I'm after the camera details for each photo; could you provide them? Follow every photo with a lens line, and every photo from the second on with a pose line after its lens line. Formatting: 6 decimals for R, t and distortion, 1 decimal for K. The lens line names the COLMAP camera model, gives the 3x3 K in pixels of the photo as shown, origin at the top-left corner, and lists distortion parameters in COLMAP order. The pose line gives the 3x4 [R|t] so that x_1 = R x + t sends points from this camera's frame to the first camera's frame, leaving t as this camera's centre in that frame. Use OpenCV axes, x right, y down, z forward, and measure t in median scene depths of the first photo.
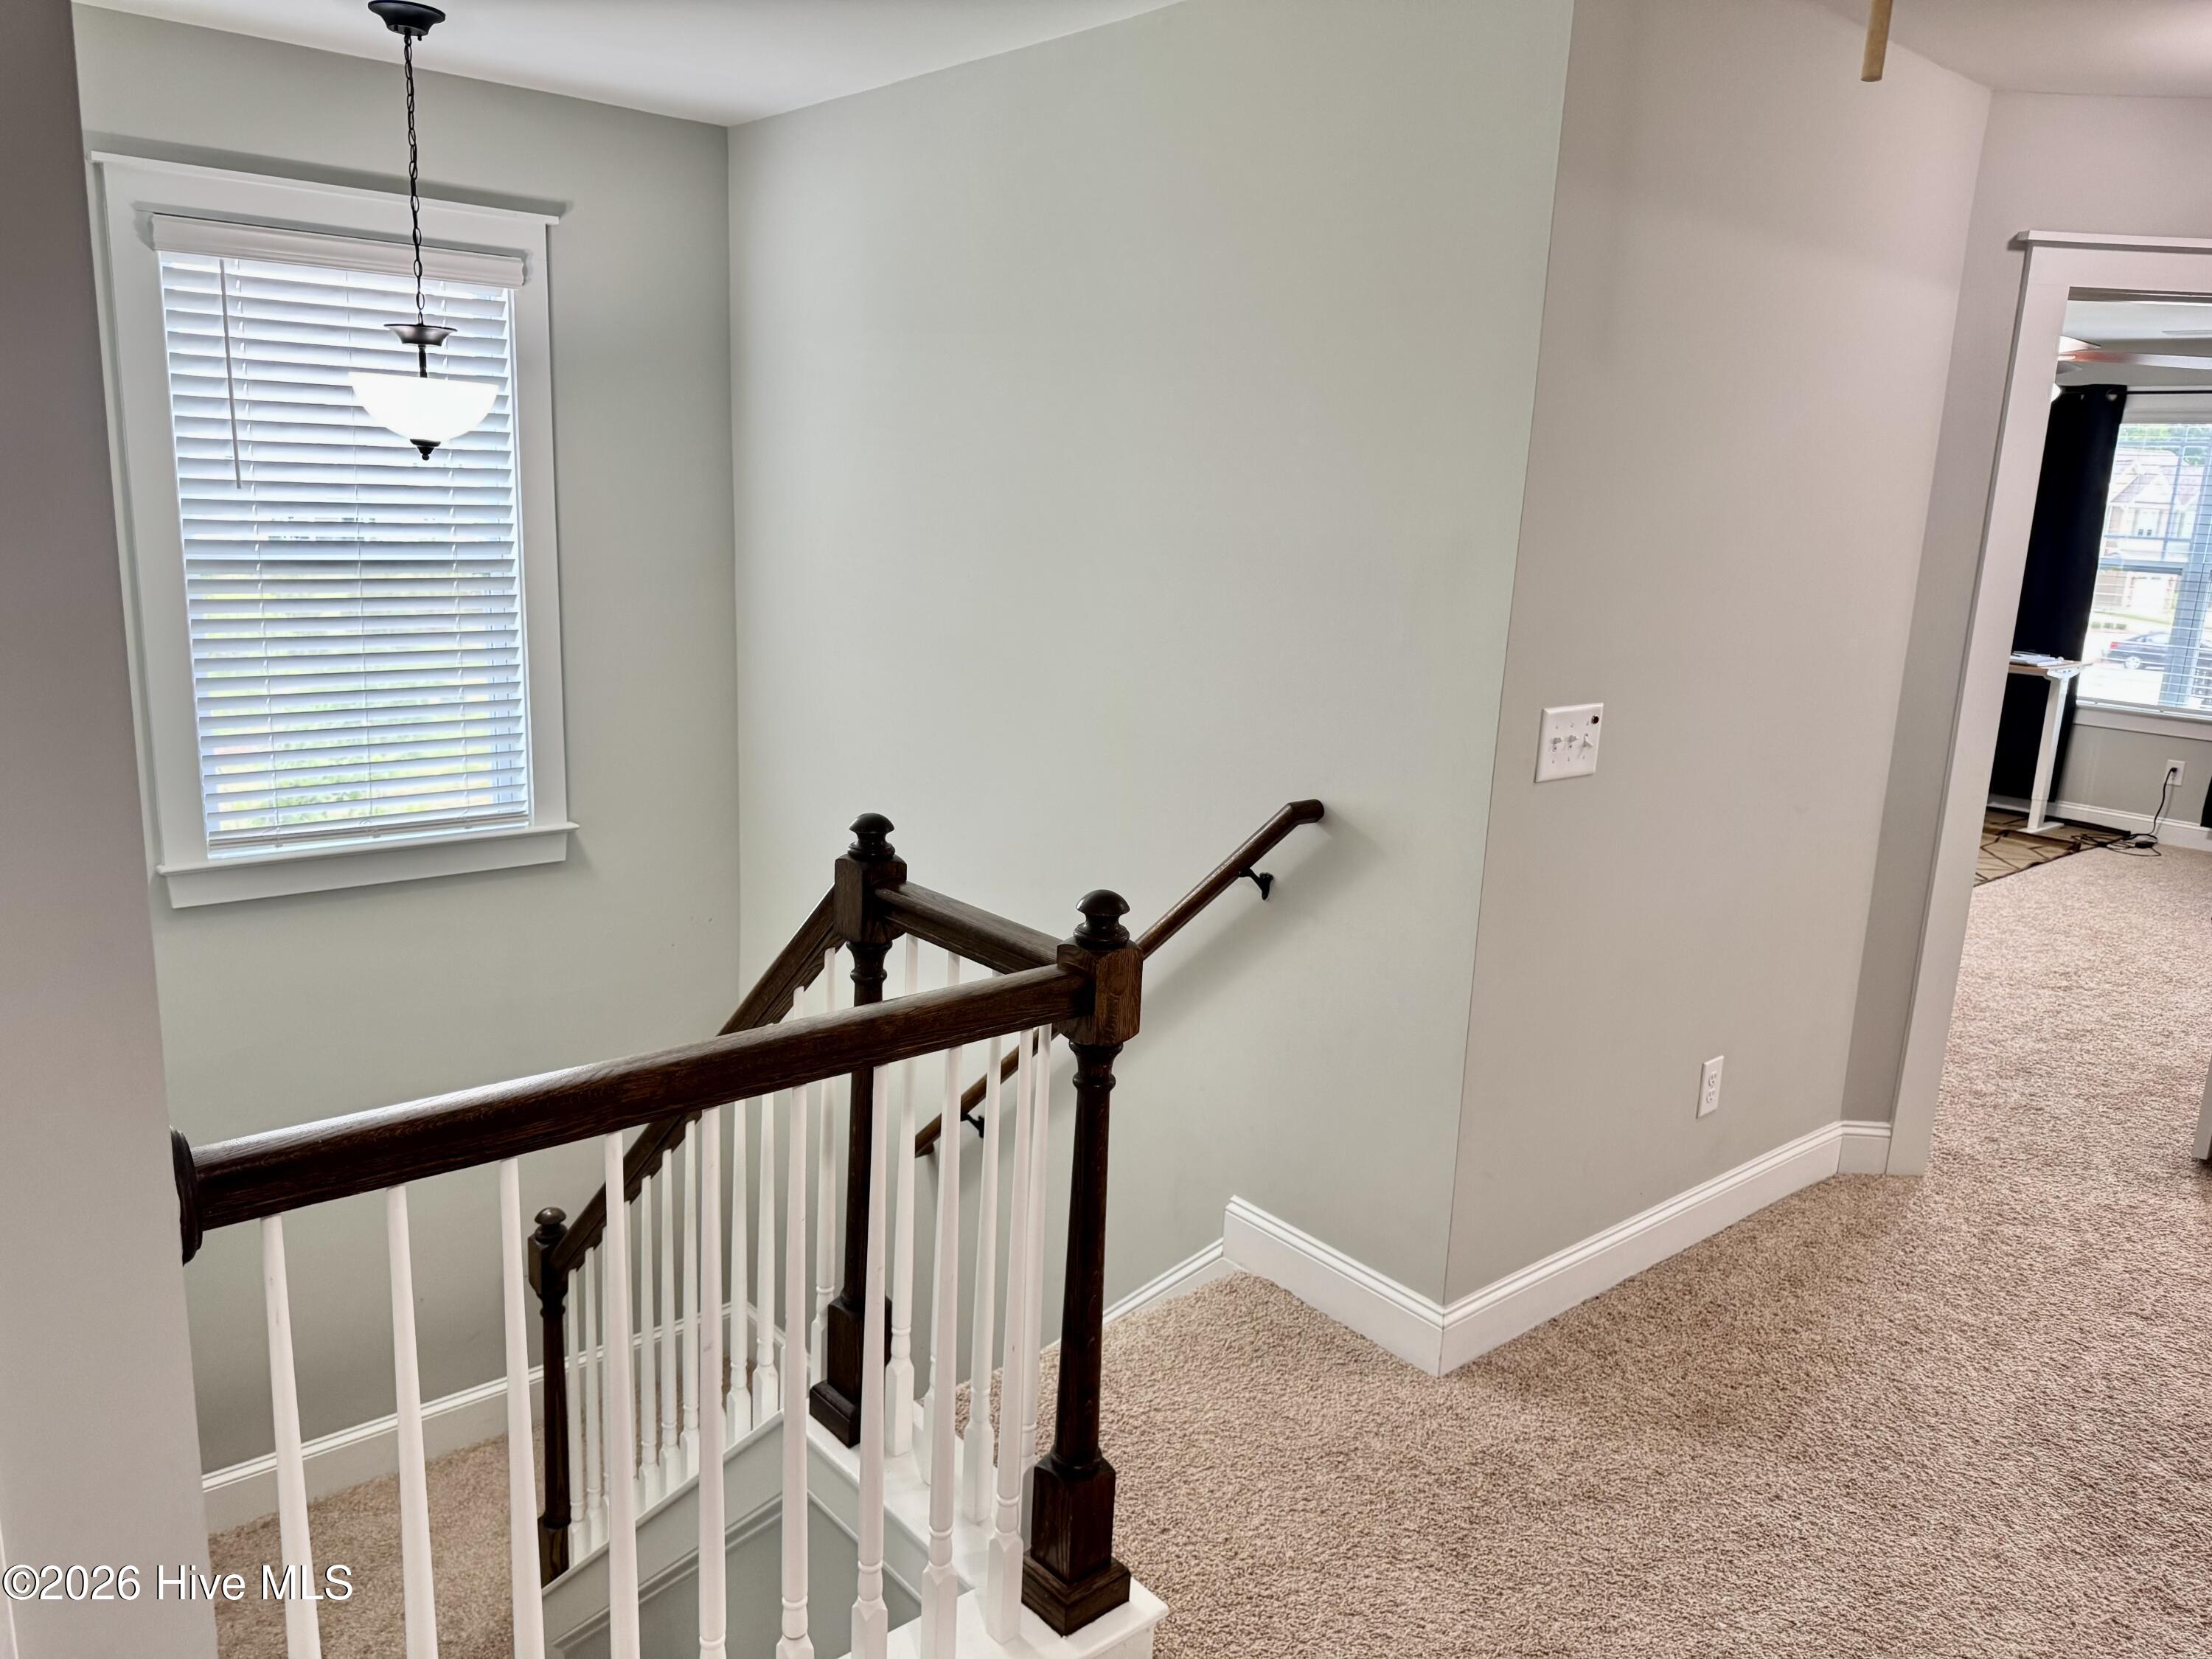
lens RADIAL K [[1547.1, 0, 1103.2], [0, 1547.1, 816.2], [0, 0, 1]] dist [0.056014, -0.079271]
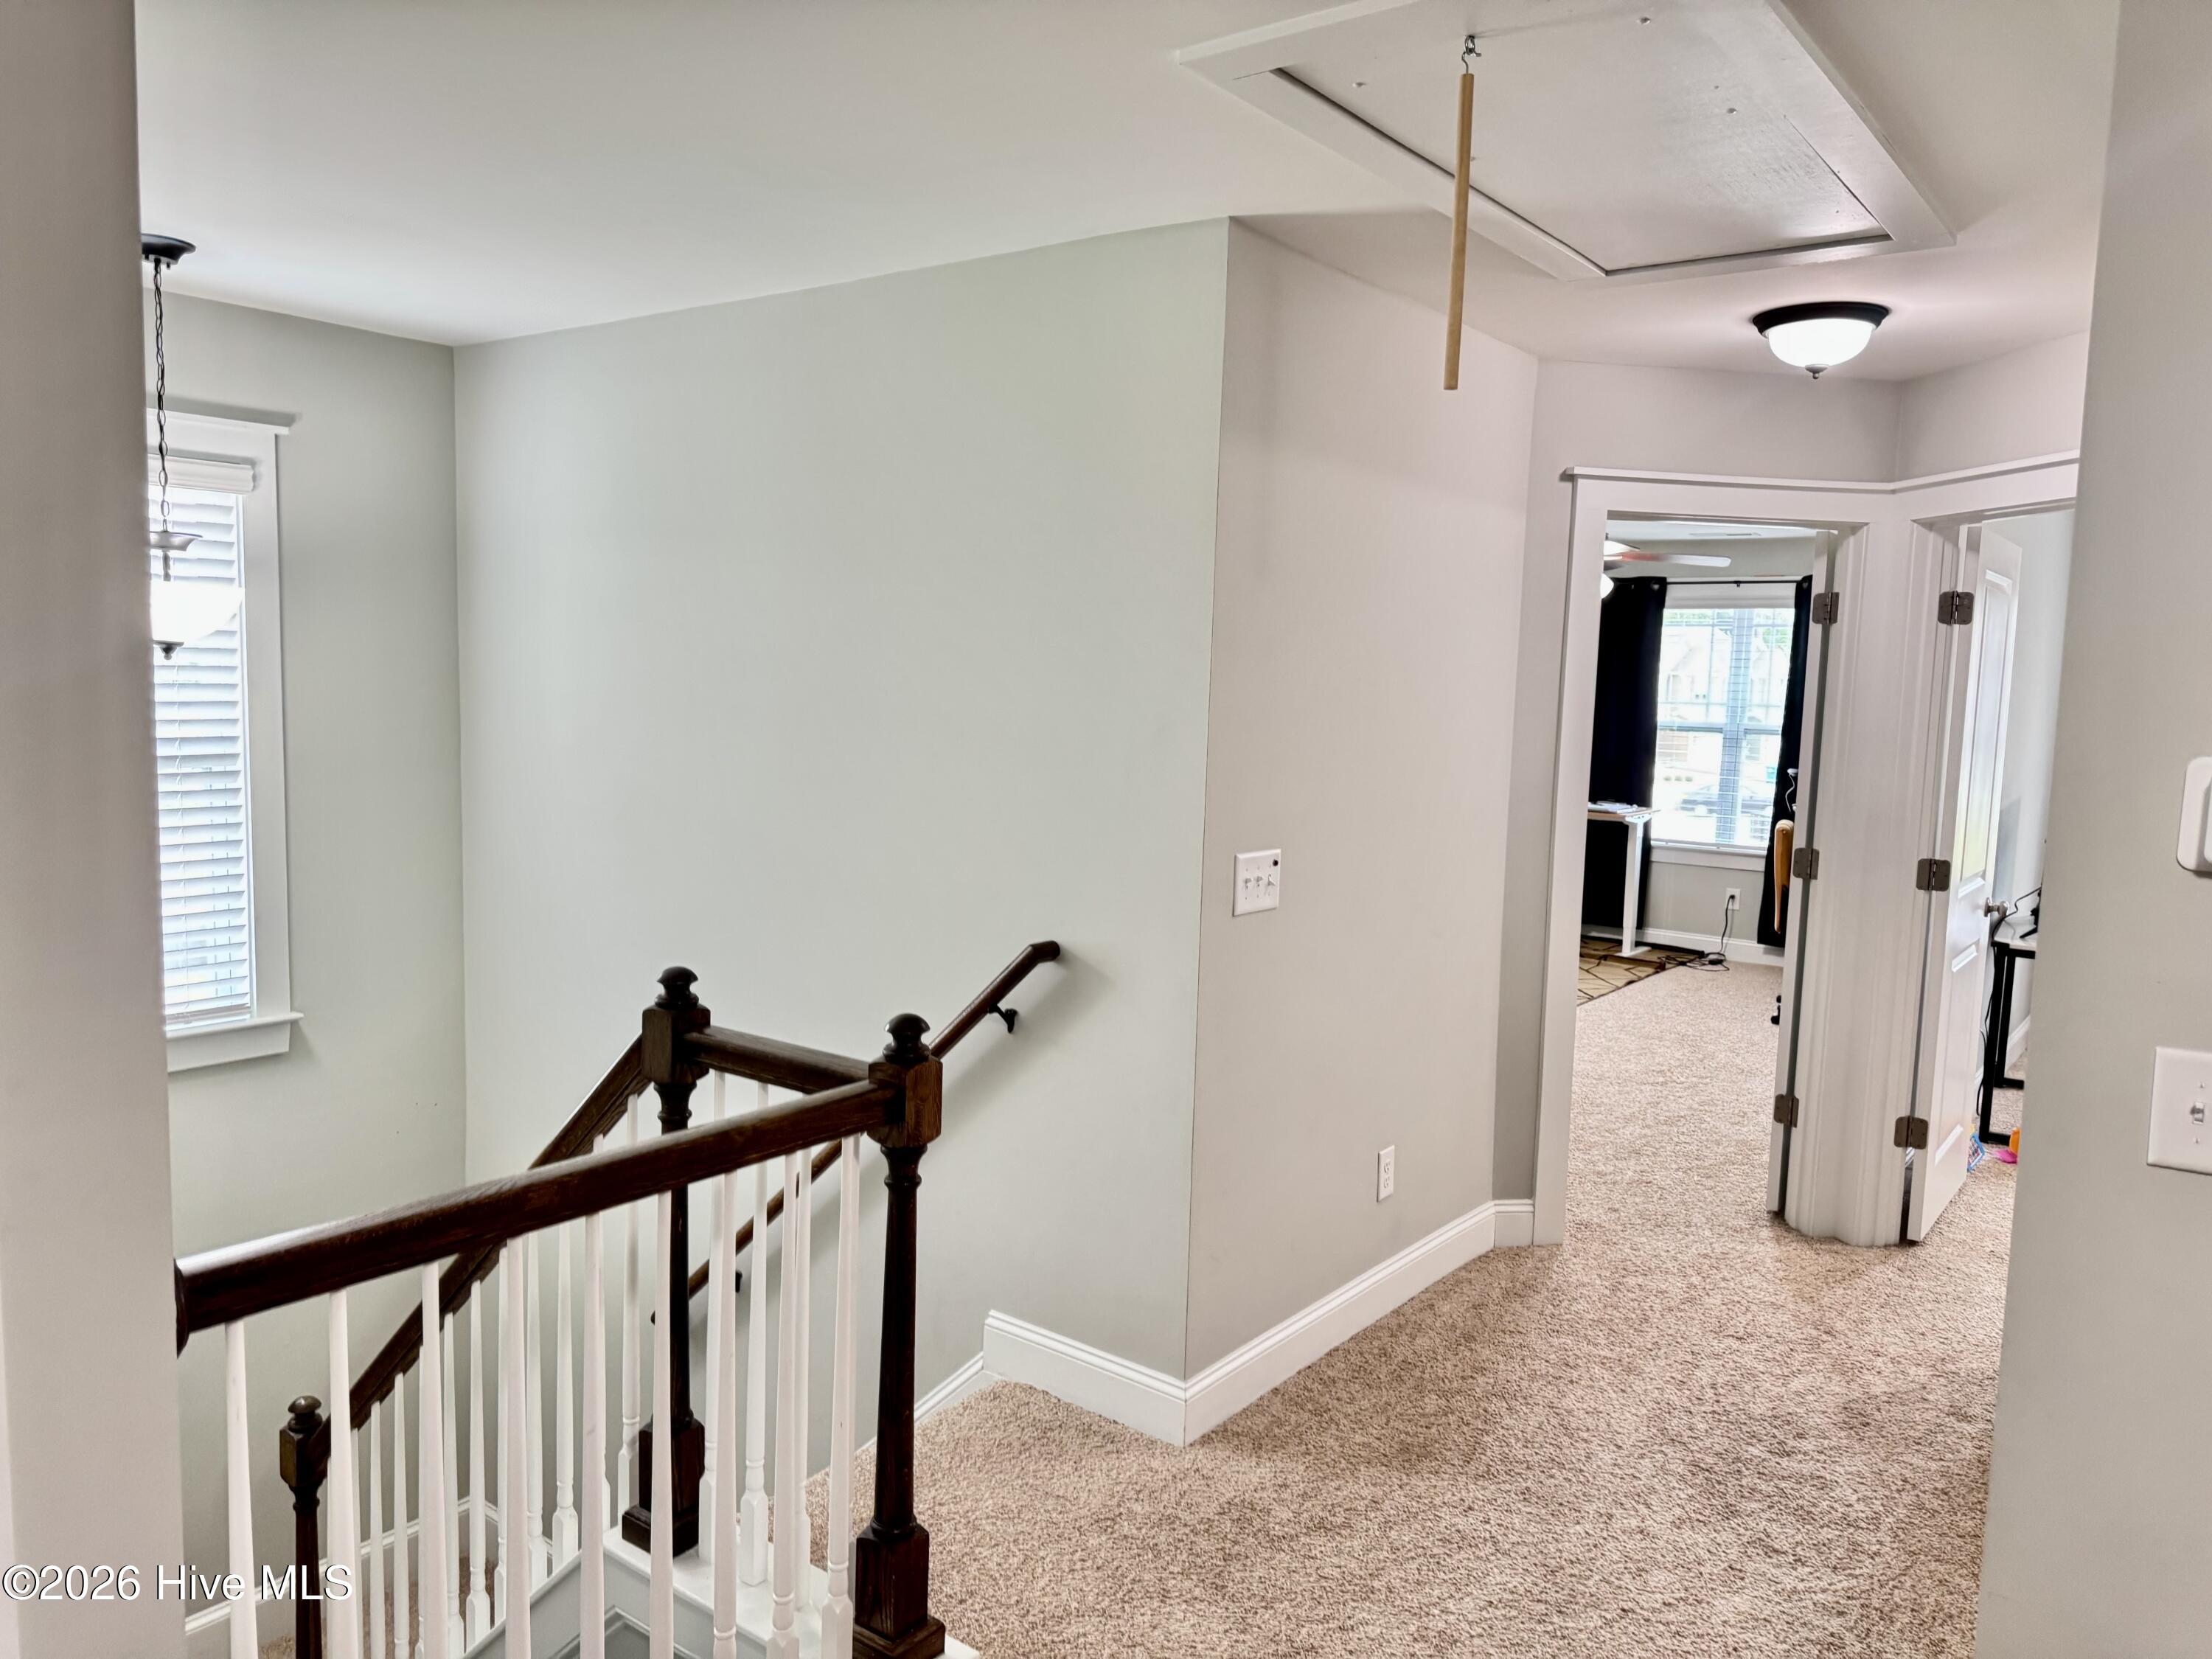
lens RADIAL K [[1547.1, 0, 1113.8], [0, 1547.1, 823.6], [0, 0, 1]] dist [0.056014, -0.079271]
pose [[0.975392, -0.033821, 0.217868, -0.056446], [0.056922, 0.993293, -0.100644, 0.018143], [-0.213003, 0.110569, 0.970775, -0.117157]]
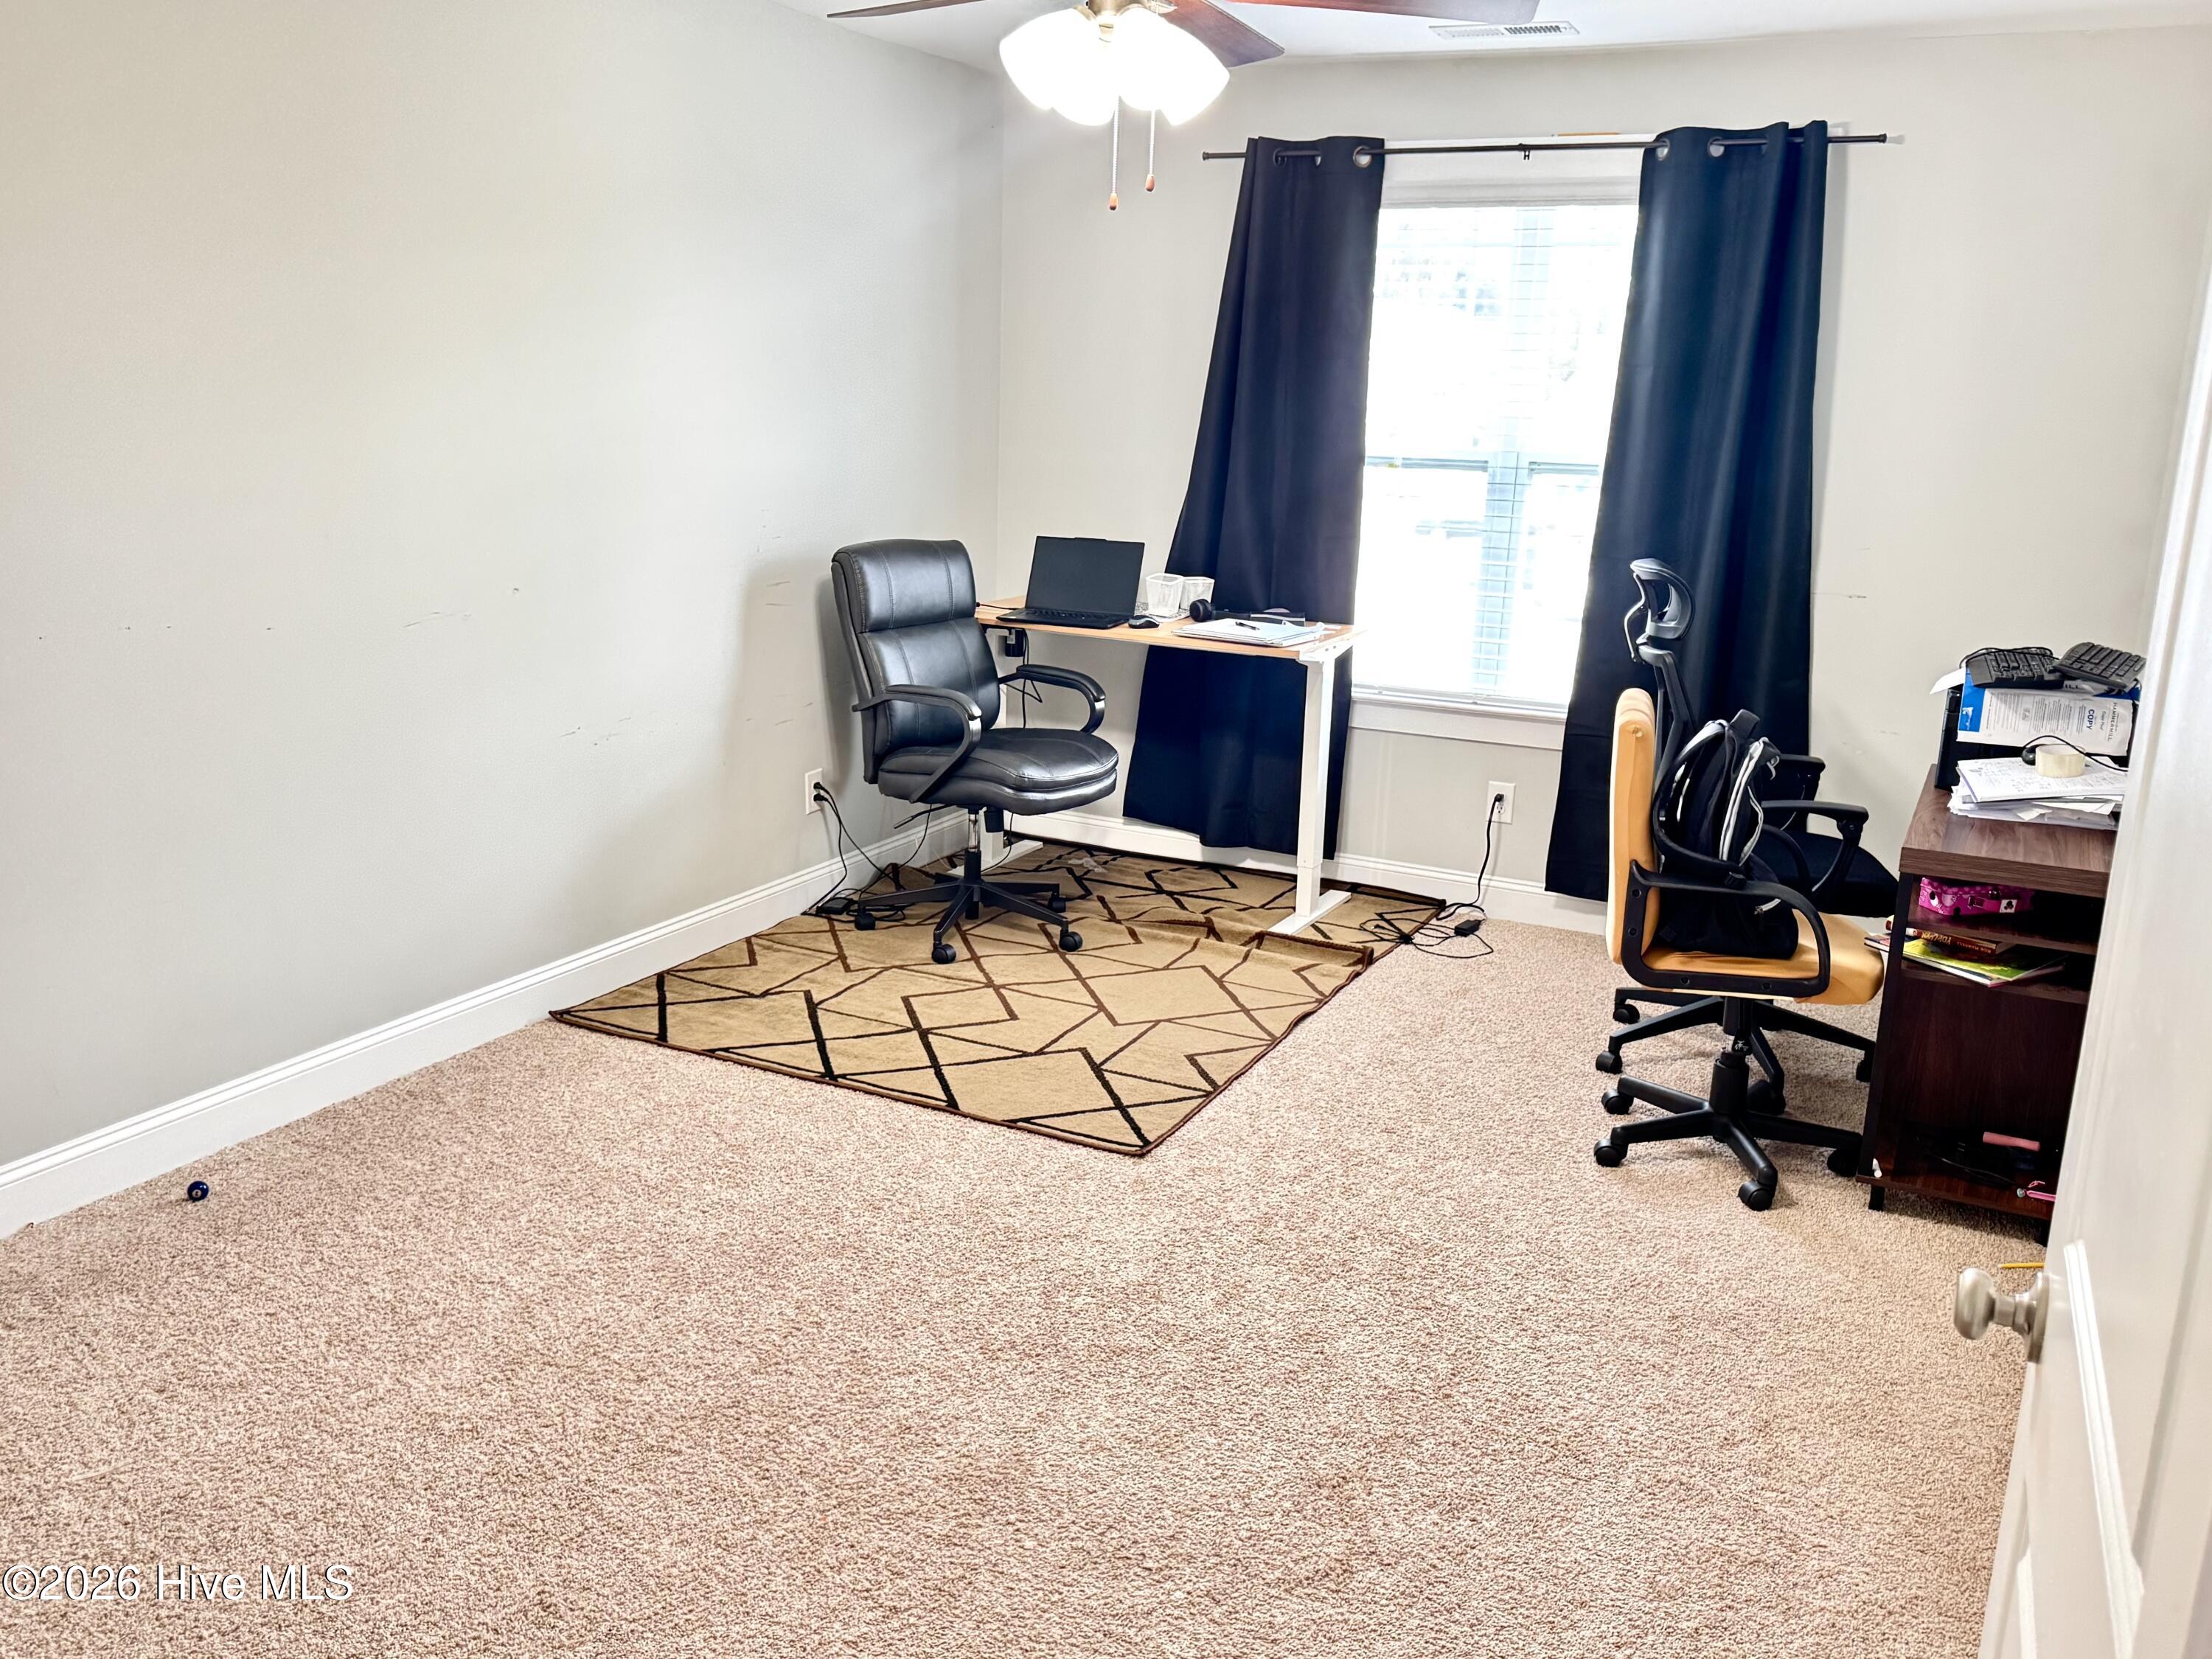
lens RADIAL K [[1832.7, 0, 1107.4], [0, 1832.7, 837.7], [0, 0, 1]] dist [0.020176, -0.012808]
pose [[0.916155, -0.102455, 0.387510, 0.686942], [0.086487, 0.994535, 0.058474, -0.173083], [-0.391383, -0.020057, 0.920009, 1.031534]]
